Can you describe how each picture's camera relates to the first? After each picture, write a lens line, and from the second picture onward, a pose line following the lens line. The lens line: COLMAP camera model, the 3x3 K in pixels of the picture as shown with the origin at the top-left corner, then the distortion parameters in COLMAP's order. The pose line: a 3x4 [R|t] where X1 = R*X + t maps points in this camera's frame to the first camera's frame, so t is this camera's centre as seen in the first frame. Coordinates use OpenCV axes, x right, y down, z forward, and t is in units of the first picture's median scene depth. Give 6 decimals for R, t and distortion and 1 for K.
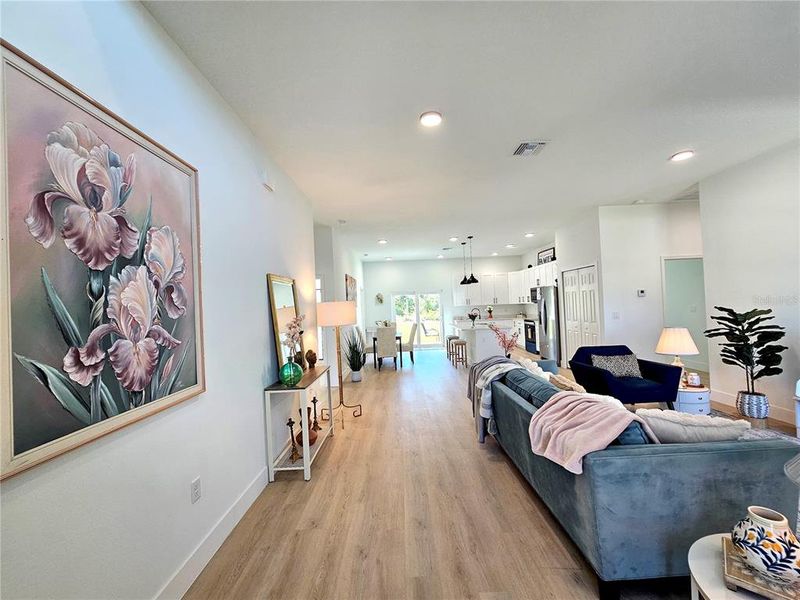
lens RADIAL K [[328.6, 0, 400.6], [0, 328.6, 301.7], [0, 0, 1]] dist [-0.000817, 0.000537]
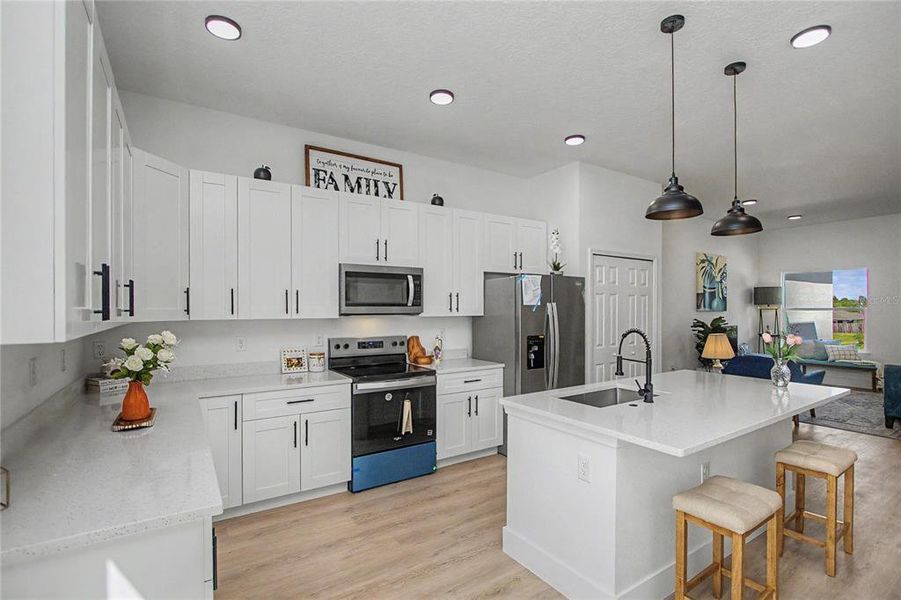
lens RADIAL K [[422.9, 0, 450.6], [0, 422.9, 310.1], [0, 0, 1]] dist [-0.017928, 0.000083]
pose [[-0.546412, 0.041445, 0.836490, 0.120744], [0.016818, 0.999116, -0.038516, 0.037242], [-0.837347, -0.006977, -0.546627, 2.968871]]
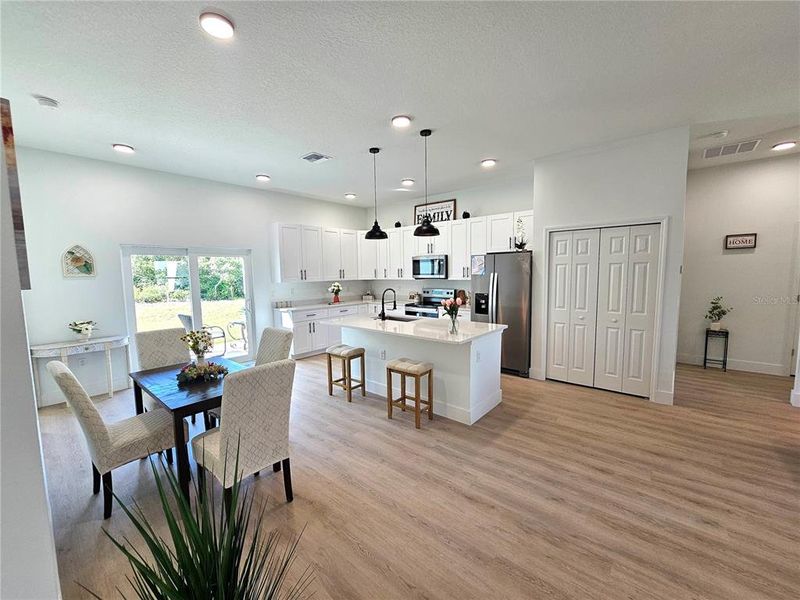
lens RADIAL K [[328.6, 0, 400.6], [0, 328.6, 301.7], [0, 0, 1]] dist [-0.000817, 0.000537]
pose [[0.650470, -0.038254, 0.758568, -0.347839], [-0.021012, 0.997442, 0.068318, 0.012194], [-0.759242, -0.060378, 0.648002, 1.534708]]
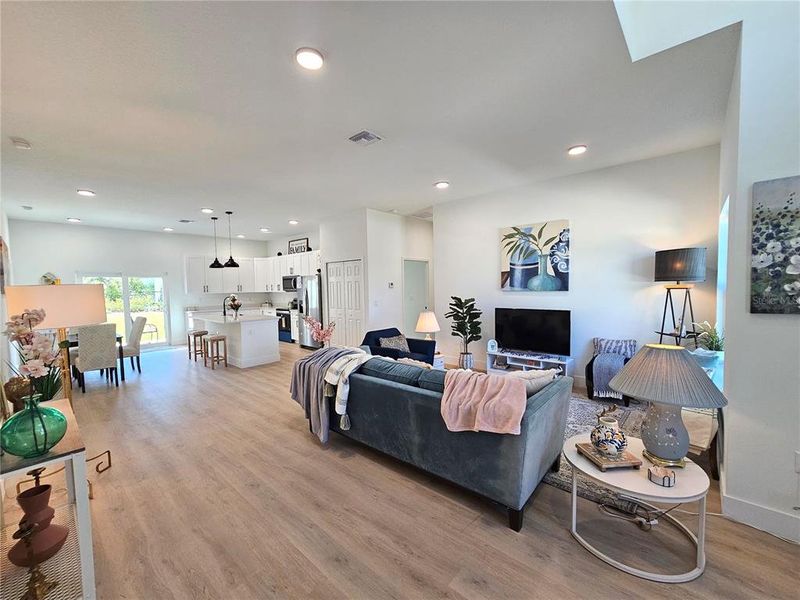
lens RADIAL K [[328.6, 0, 400.6], [0, 328.6, 301.7], [0, 0, 1]] dist [-0.000817, 0.000537]
pose [[0.666072, -0.007538, 0.745850, -0.269590], [-0.018616, 0.999469, 0.026725, 0.003266], [-0.745655, -0.031686, 0.665578, 0.216901]]
